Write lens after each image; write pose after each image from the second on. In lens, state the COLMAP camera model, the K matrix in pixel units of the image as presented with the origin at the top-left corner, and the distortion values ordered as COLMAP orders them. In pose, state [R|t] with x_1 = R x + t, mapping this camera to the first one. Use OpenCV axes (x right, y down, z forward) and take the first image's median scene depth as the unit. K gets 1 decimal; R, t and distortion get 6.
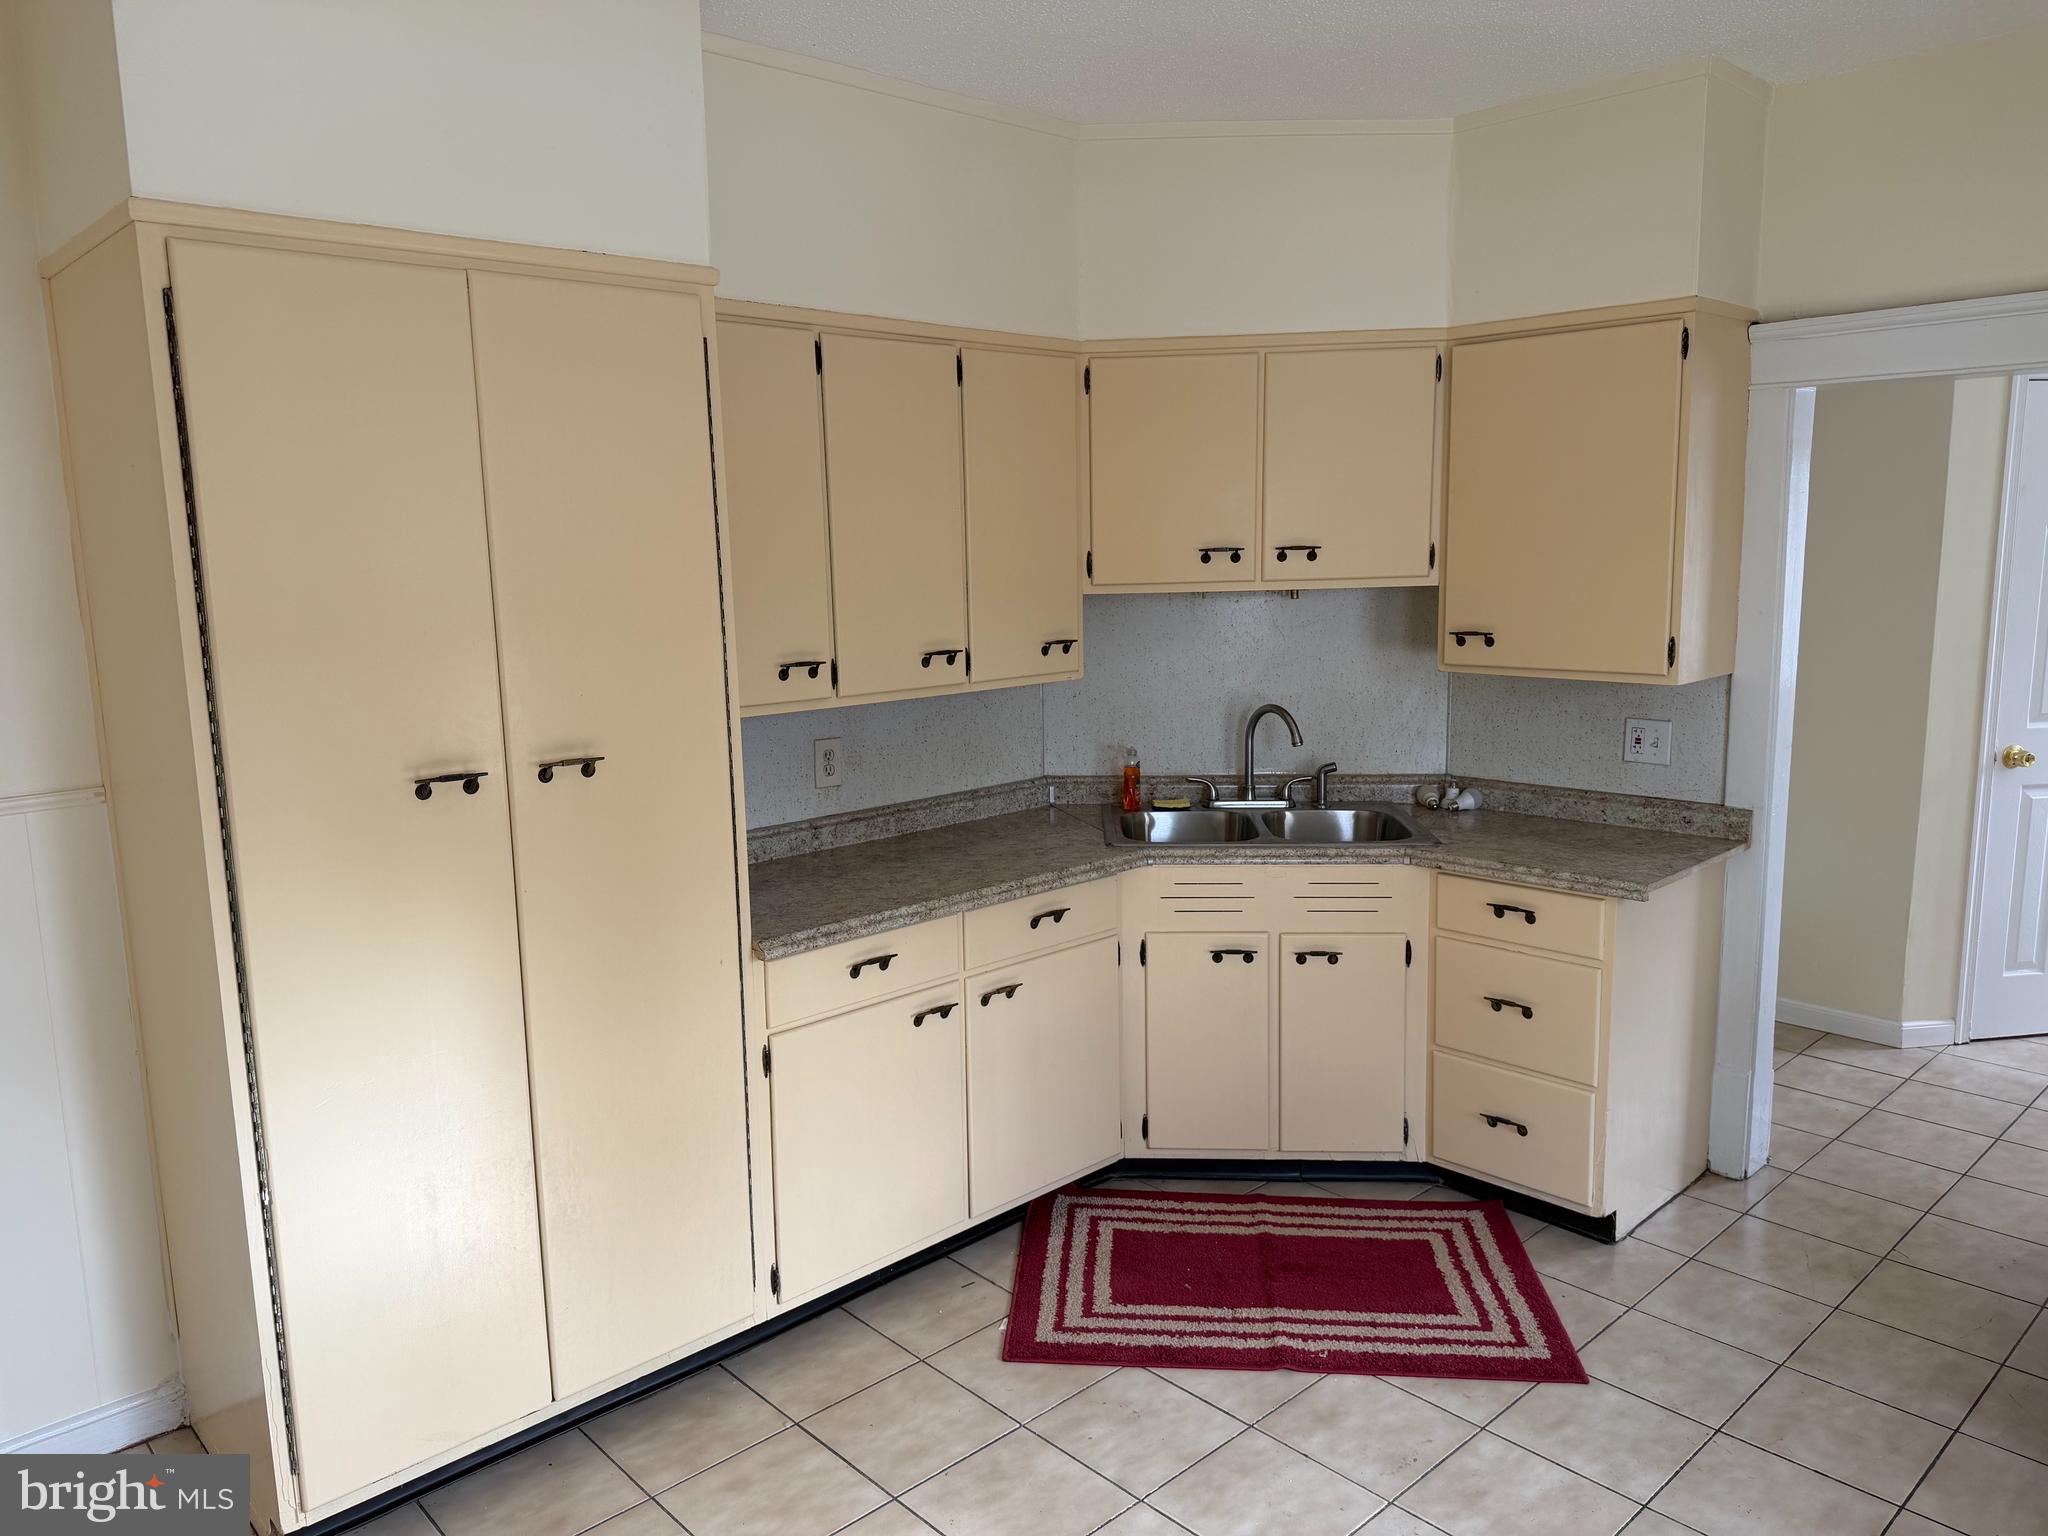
lens RADIAL K [[1448.5, 0, 1017.2], [0, 1448.5, 765.4], [0, 0, 1]] dist [0.225627, -0.382849]
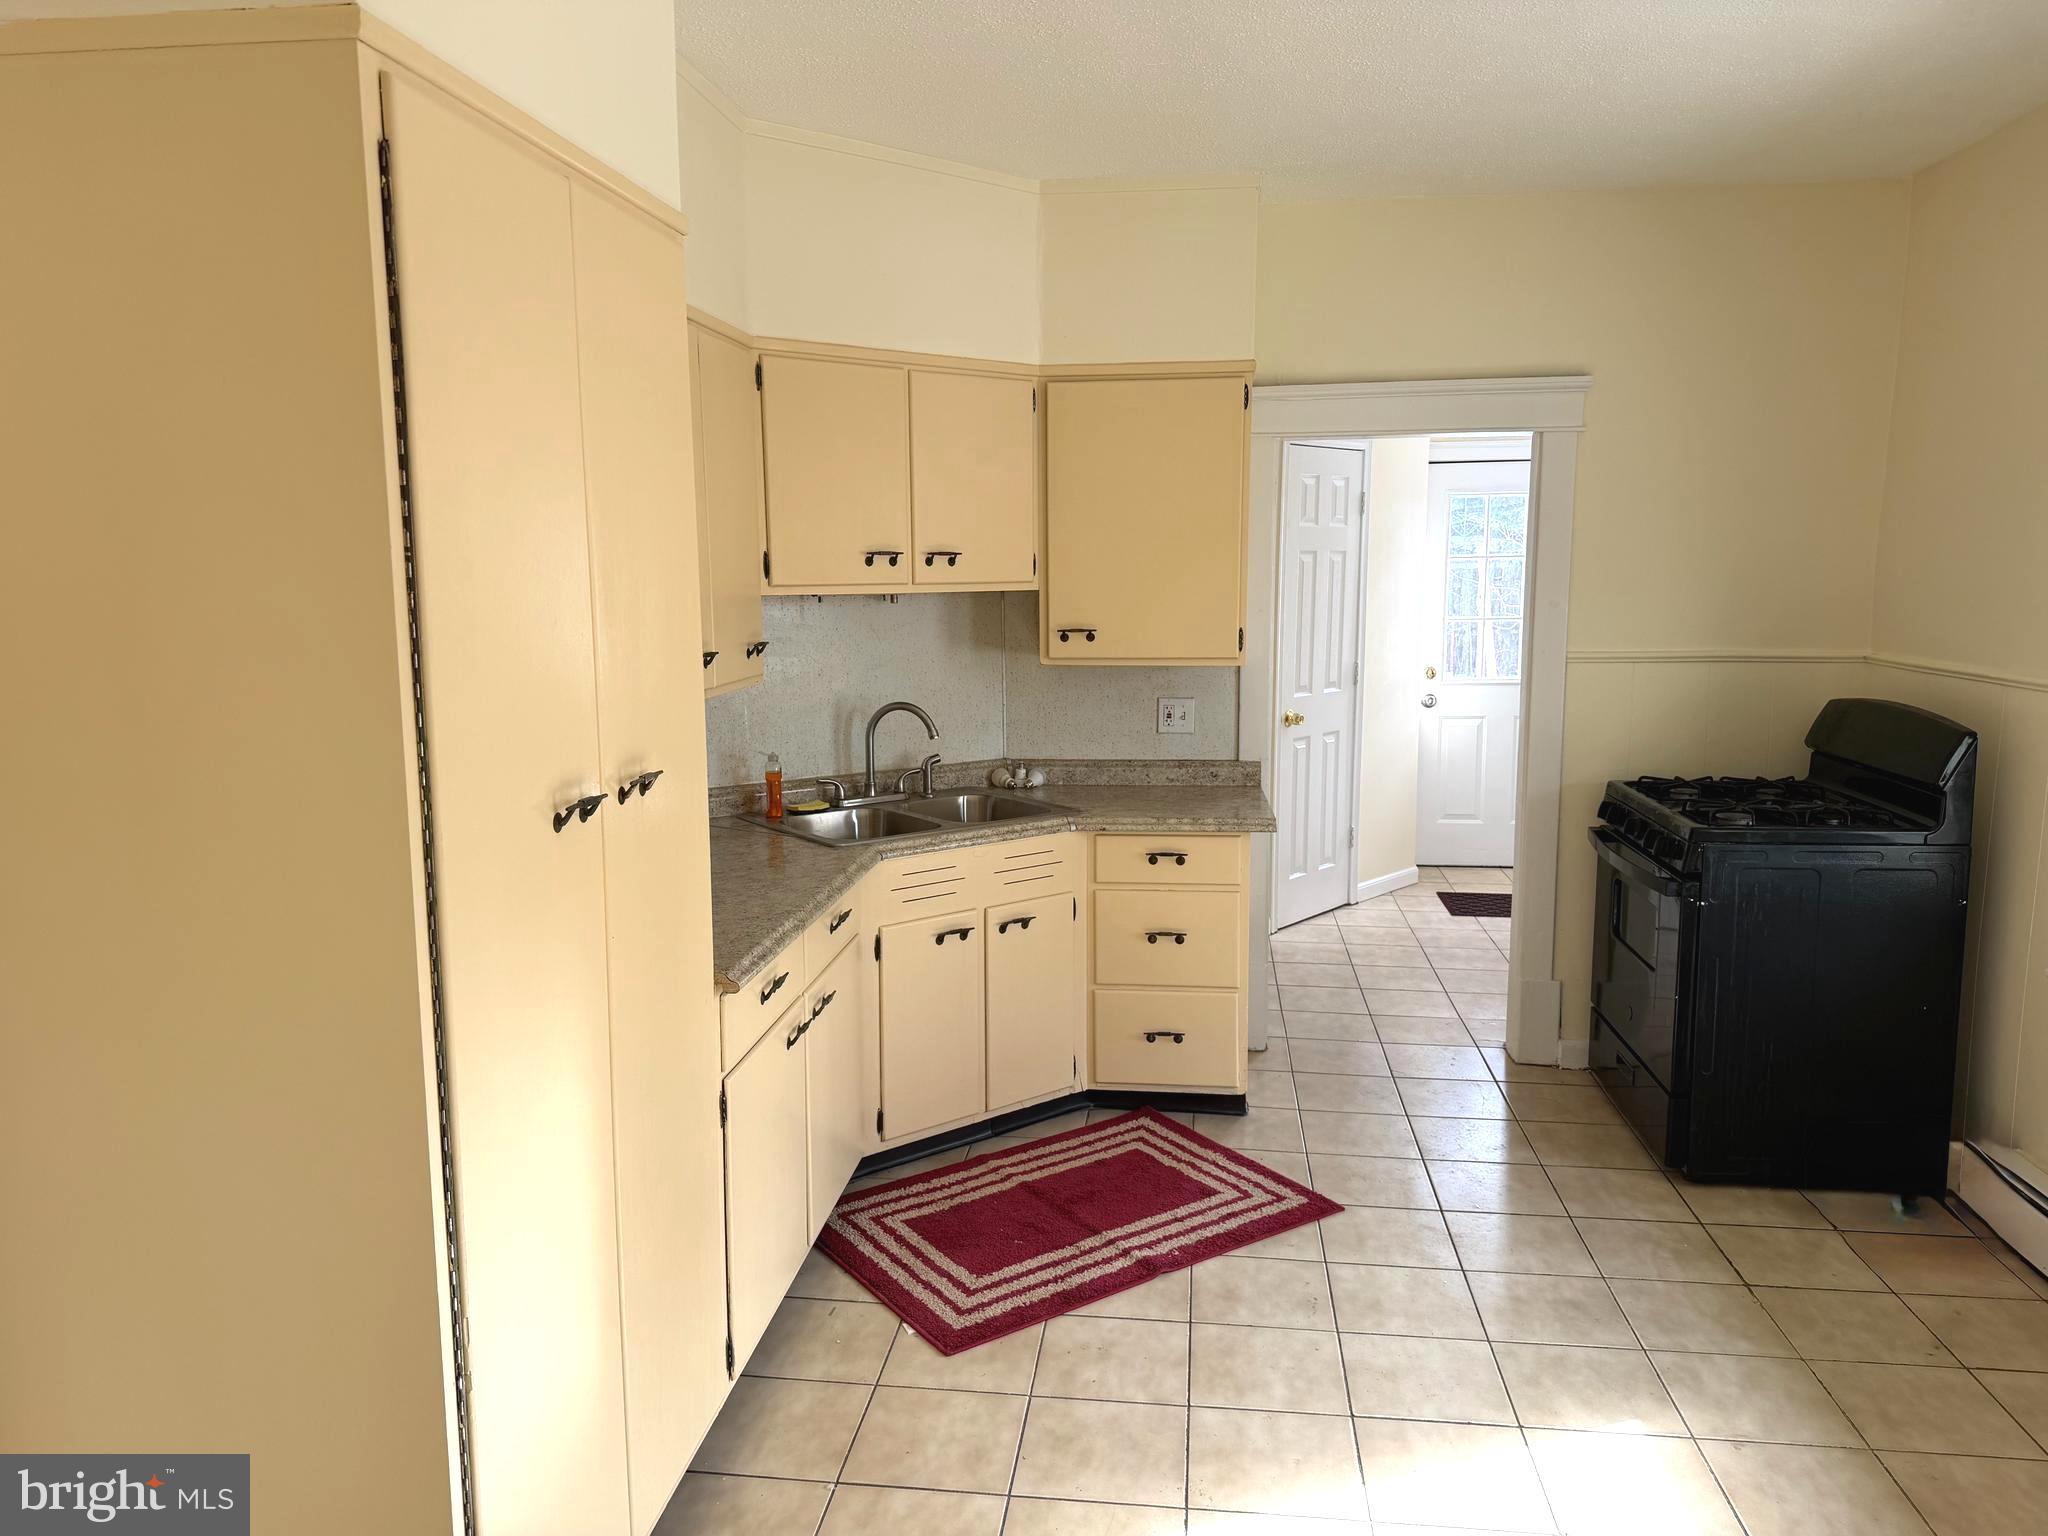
lens RADIAL K [[1448.5, 0, 1017.2], [0, 1448.5, 765.4], [0, 0, 1]] dist [0.225627, -0.382849]
pose [[0.768006, -0.077068, 0.635789, -0.479927], [0.091423, 0.995759, 0.010267, 0.000871], [-0.633884, 0.050240, 0.771795, 0.152672]]
